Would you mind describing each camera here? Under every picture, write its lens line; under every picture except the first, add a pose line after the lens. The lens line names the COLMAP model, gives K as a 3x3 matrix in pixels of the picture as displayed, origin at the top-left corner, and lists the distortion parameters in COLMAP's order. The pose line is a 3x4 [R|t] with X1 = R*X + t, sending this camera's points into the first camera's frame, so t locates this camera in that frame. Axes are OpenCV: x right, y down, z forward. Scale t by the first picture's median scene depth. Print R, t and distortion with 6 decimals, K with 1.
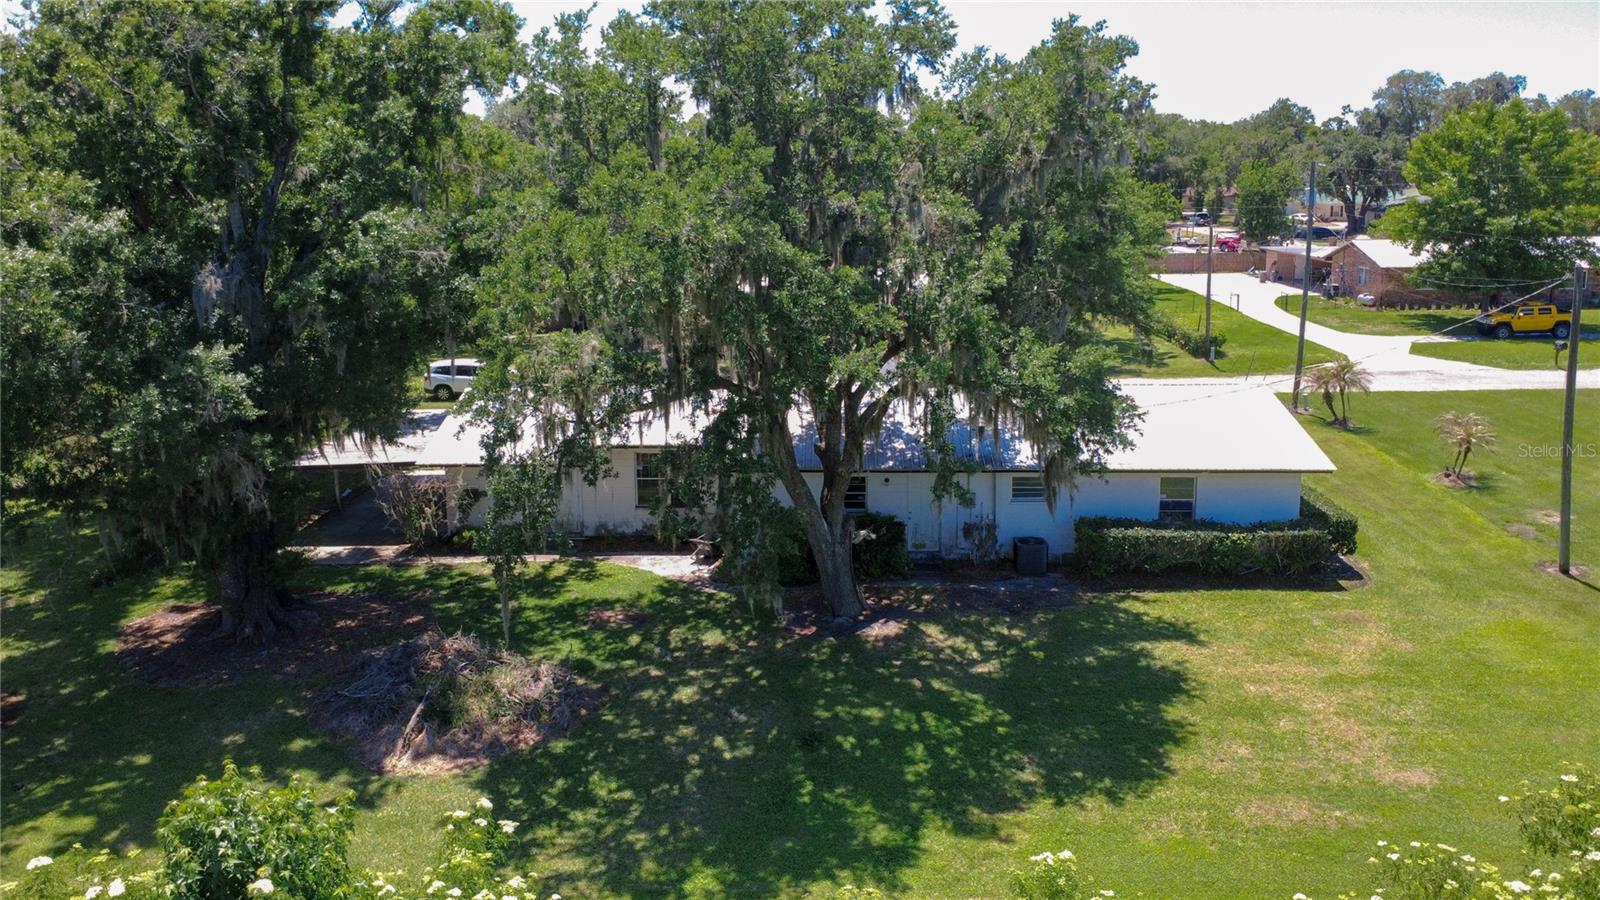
lens RADIAL K [[1134.8, 0, 752.3], [0, 1134.8, 351.2], [0, 0, 1]] dist [0.003229, -0.001806]
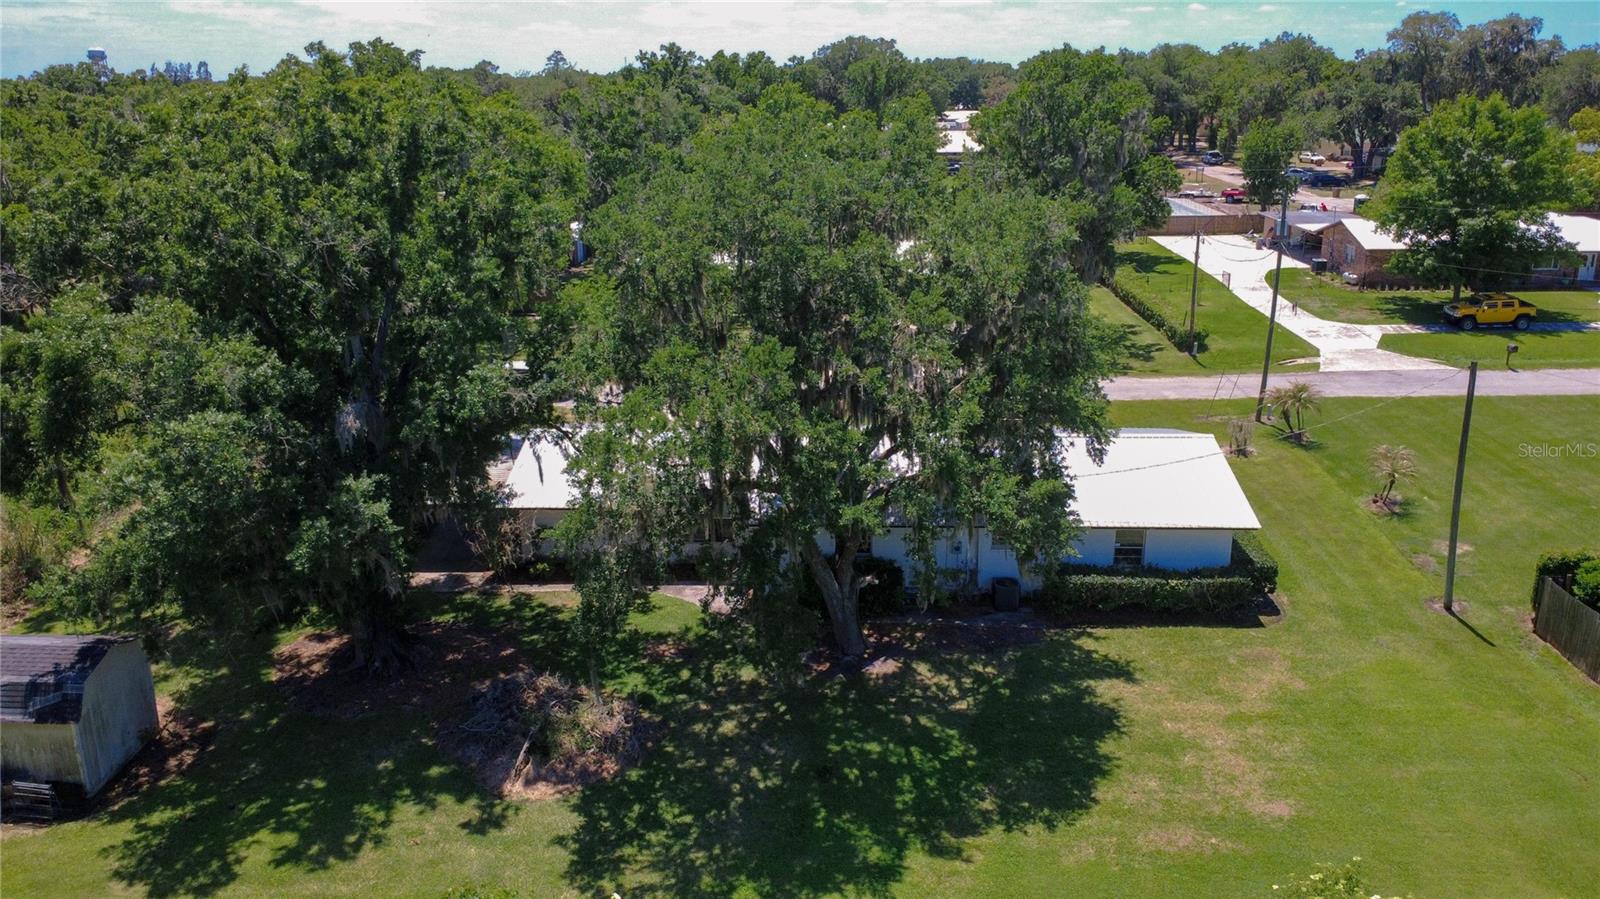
lens RADIAL K [[1139.1, 0, 759.4], [0, 1139.1, 340.2], [0, 0, 1]] dist [0.004249, -0.003213]
pose [[0.999951, 0.004182, -0.008919, -0.012863], [-0.003457, 0.996799, 0.079870, -0.236473], [0.009224, -0.079835, 0.996765, -0.250820]]
